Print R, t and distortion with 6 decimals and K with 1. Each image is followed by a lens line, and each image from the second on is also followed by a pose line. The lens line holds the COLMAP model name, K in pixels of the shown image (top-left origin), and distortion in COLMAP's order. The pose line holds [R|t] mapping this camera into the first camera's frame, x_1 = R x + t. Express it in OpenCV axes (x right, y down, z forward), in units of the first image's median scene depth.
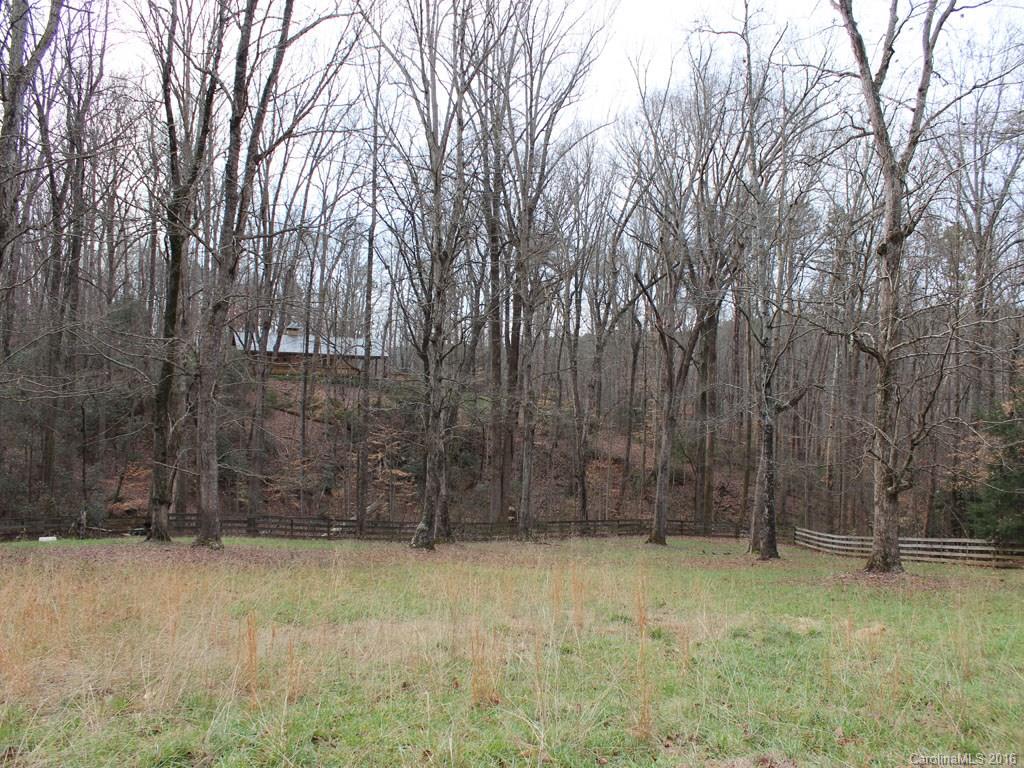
lens RADIAL K [[848.9, 0, 514.1], [0, 848.9, 382.3], [0, 0, 1]] dist [-0.102486, 0.102276]
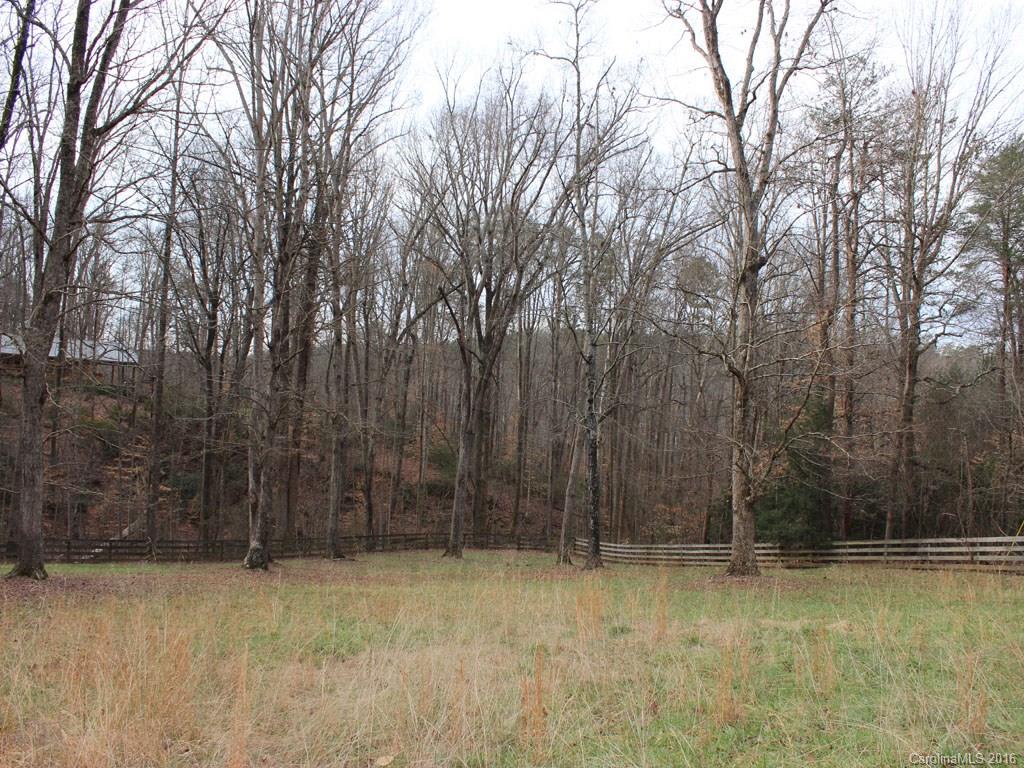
lens RADIAL K [[848.9, 0, 513.9], [0, 848.9, 388.5], [0, 0, 1]] dist [-0.102486, 0.102276]
pose [[0.954516, 0.023353, 0.297243, -0.131545], [-0.020718, 0.999713, -0.012012, 0.003391], [-0.297438, 0.005308, 0.954726, 0.035816]]
